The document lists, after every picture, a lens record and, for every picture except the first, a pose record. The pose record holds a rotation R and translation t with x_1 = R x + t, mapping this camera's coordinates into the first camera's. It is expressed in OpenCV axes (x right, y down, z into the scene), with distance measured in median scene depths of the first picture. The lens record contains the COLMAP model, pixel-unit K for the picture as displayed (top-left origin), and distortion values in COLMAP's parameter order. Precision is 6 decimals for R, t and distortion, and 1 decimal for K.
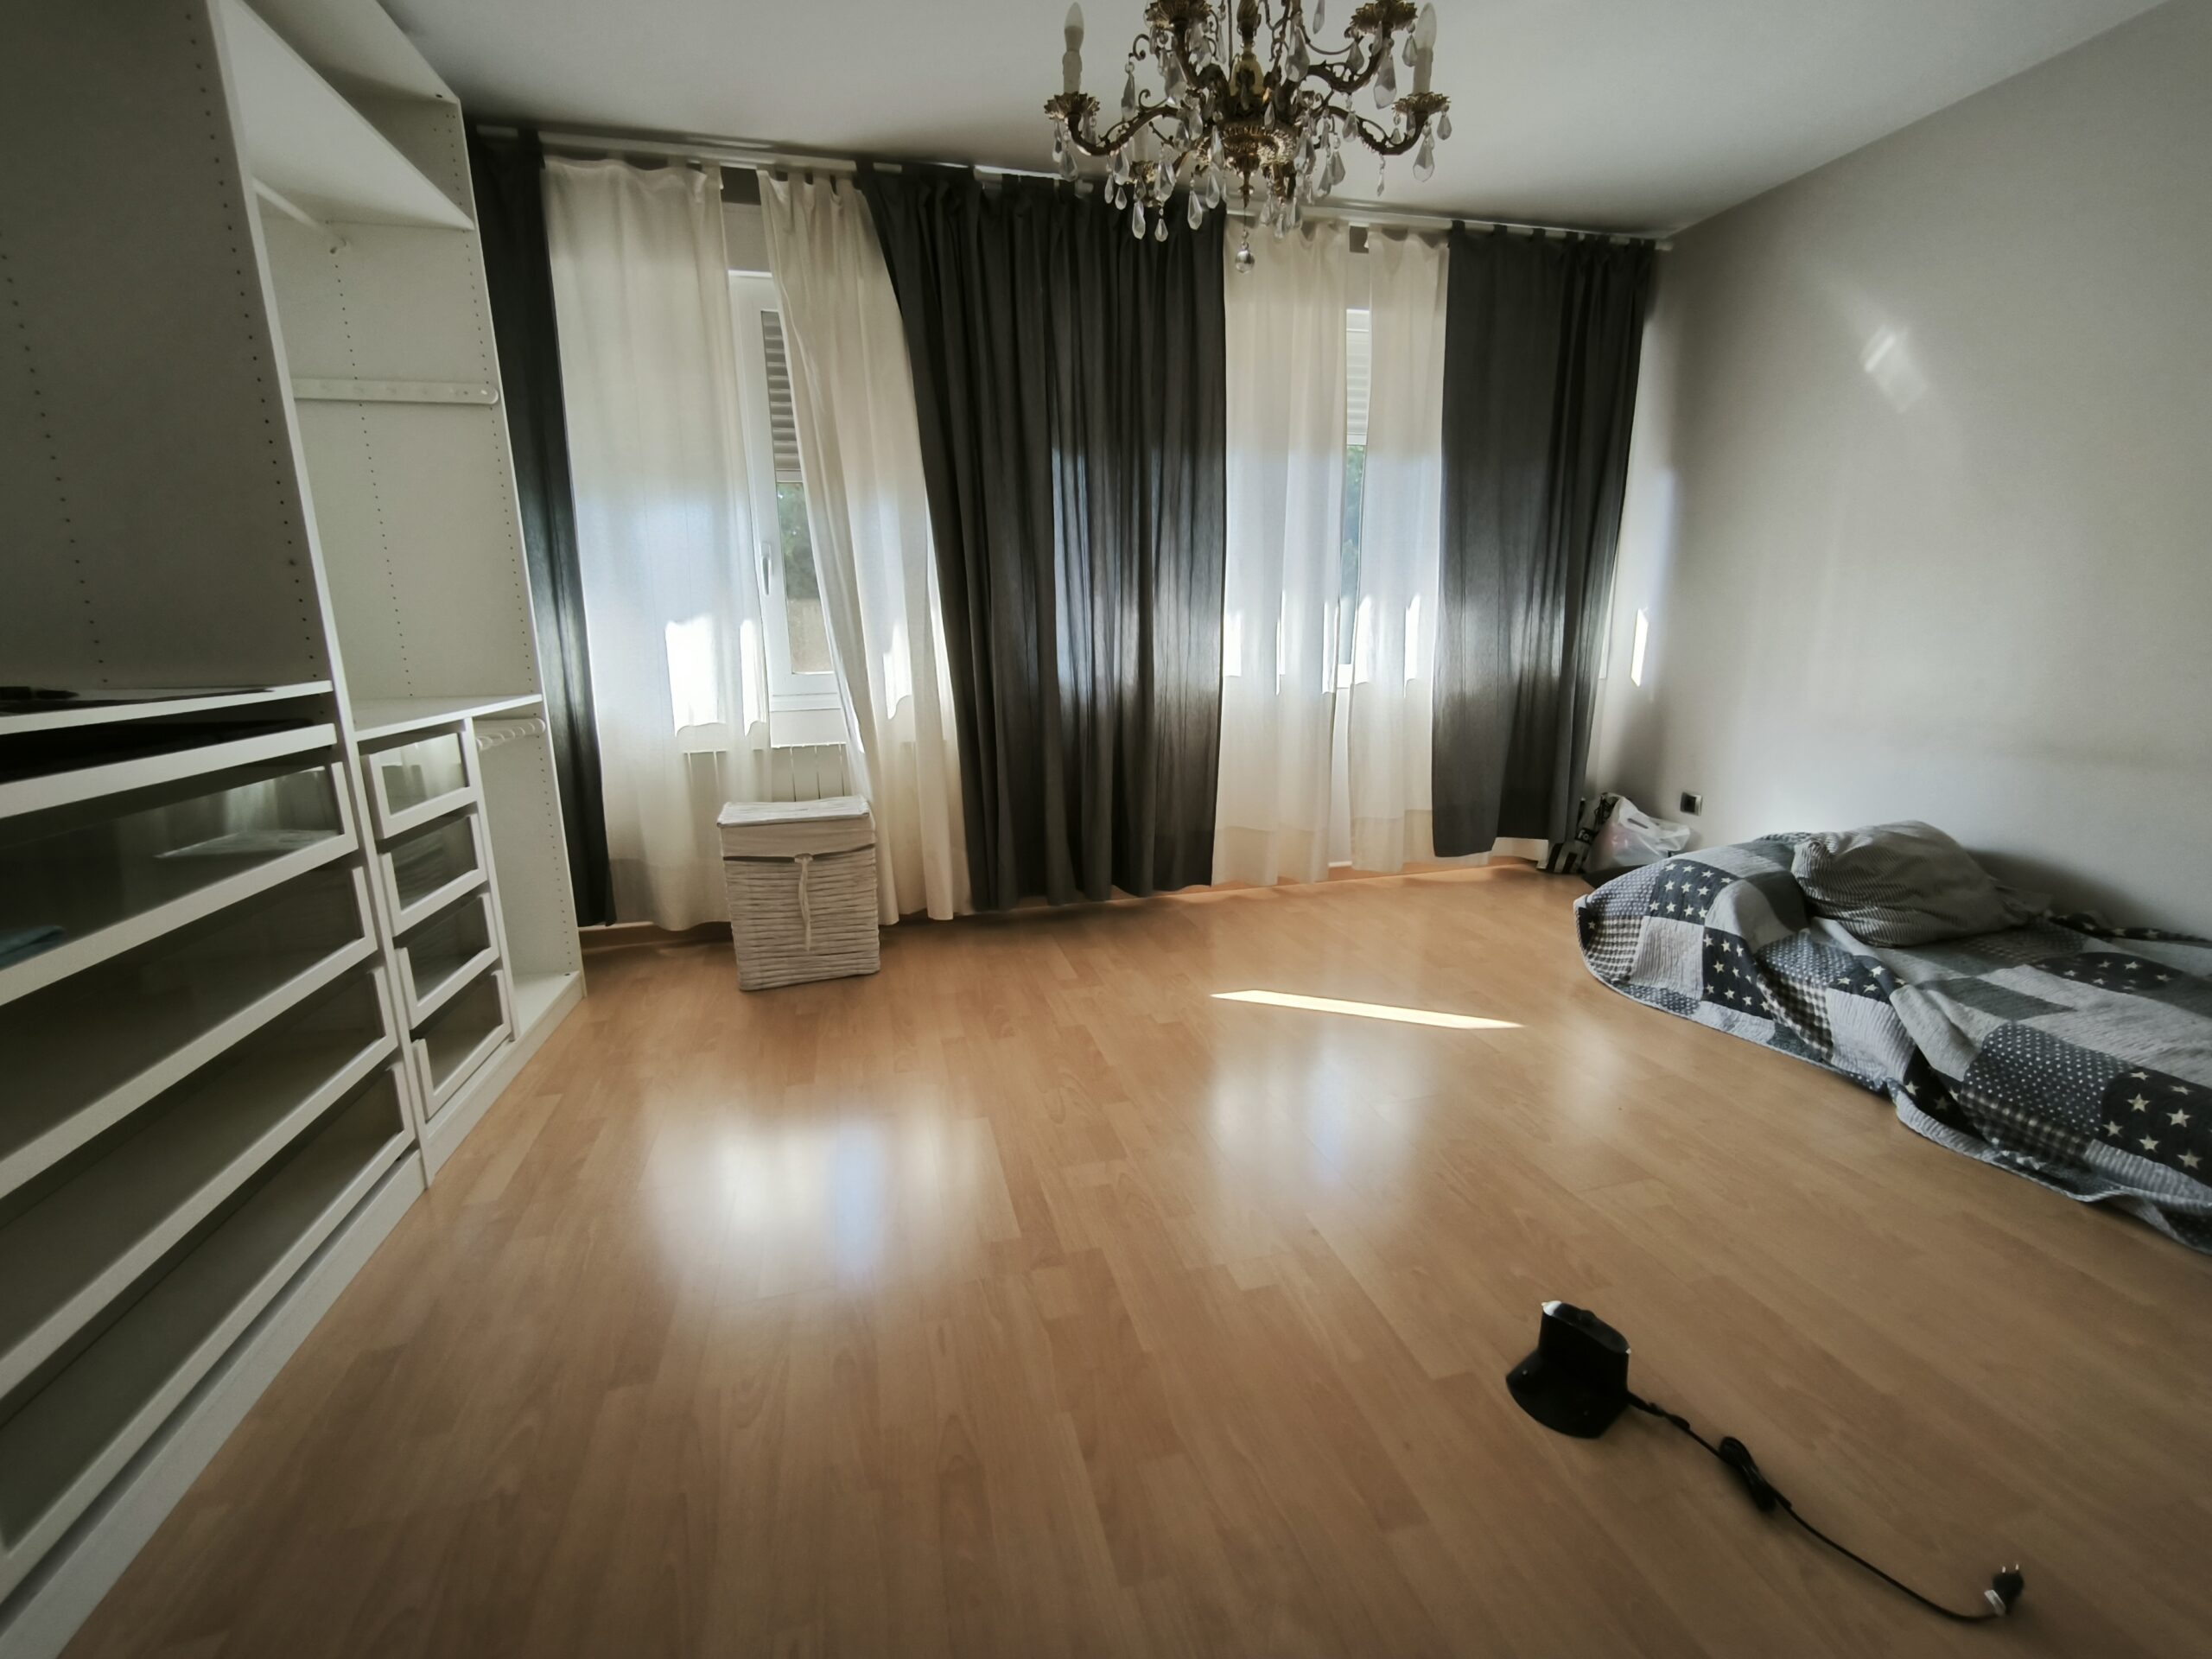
lens RADIAL K [[943.0, 0, 1101.8], [0, 943.0, 828.8], [0, 0, 1]] dist [-0.000555, -0.000065]
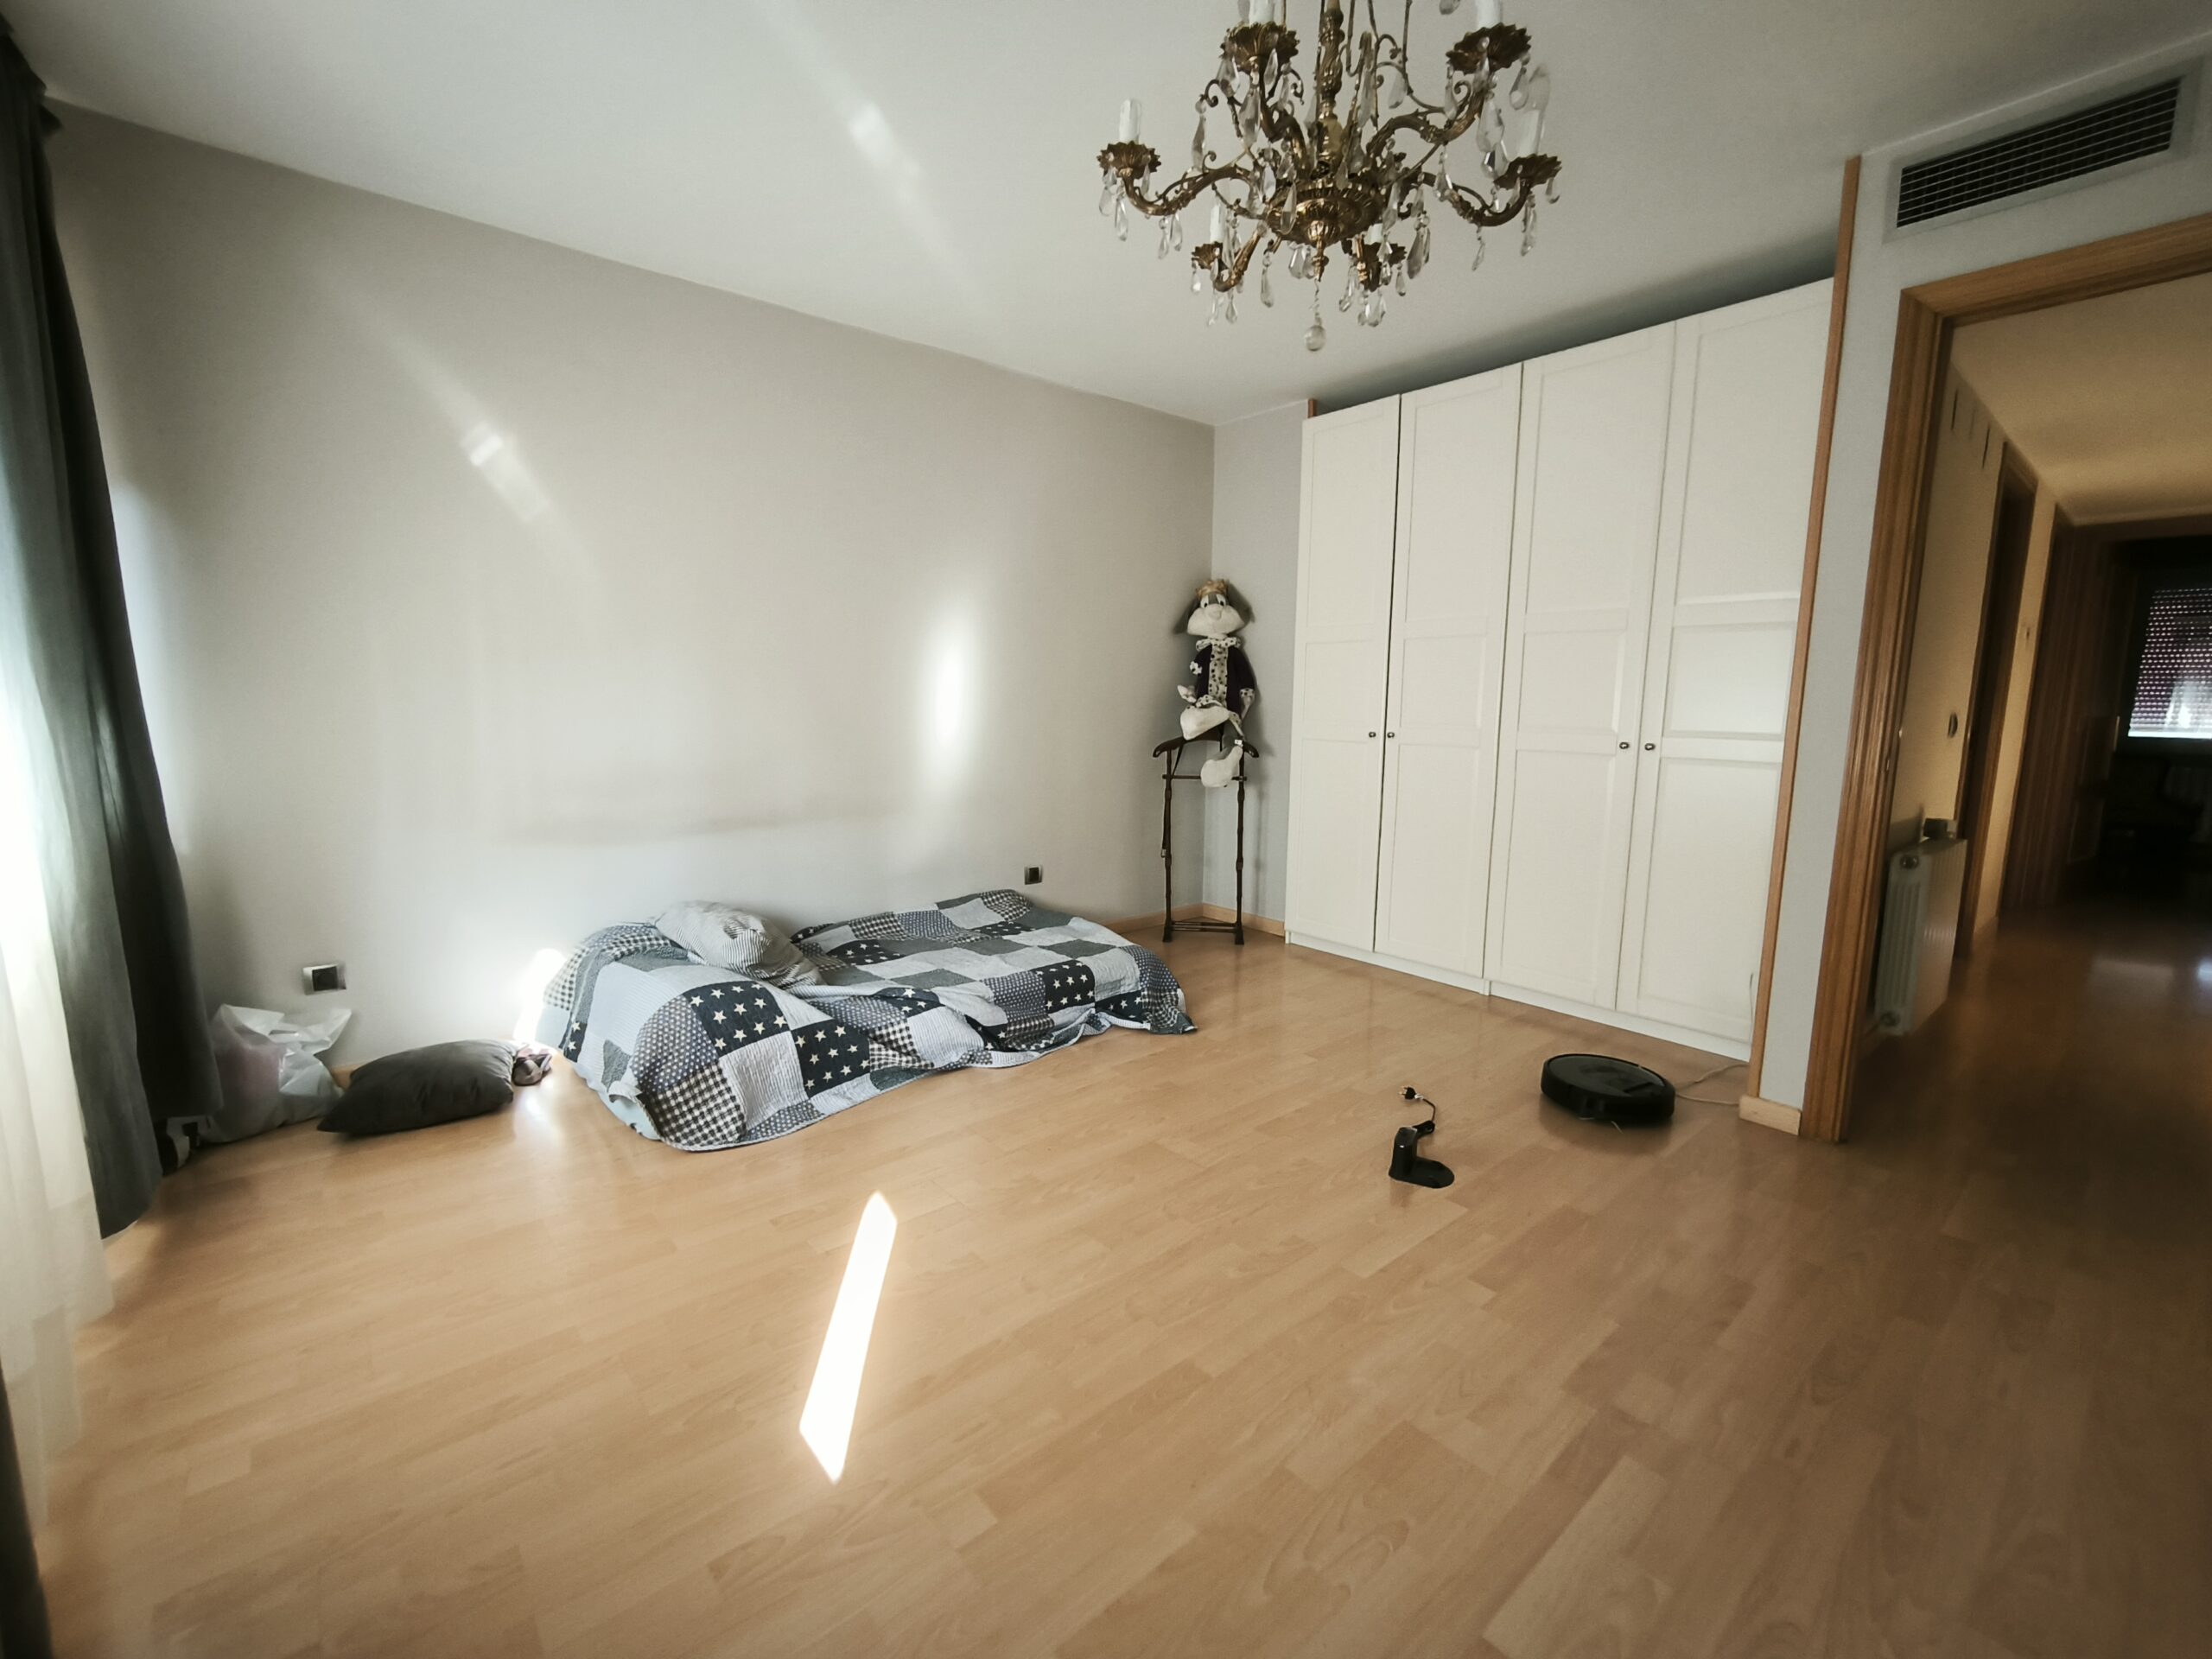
lens RADIAL K [[943.0, 0, 1103.1], [0, 943.0, 842.6], [0, 0, 1]] dist [-0.000555, -0.000065]
pose [[-0.437916, -0.119642, 0.891019, -0.381649], [0.191953, 0.955807, 0.222682, -0.250925], [-0.878285, 0.268550, -0.395597, 1.067492]]
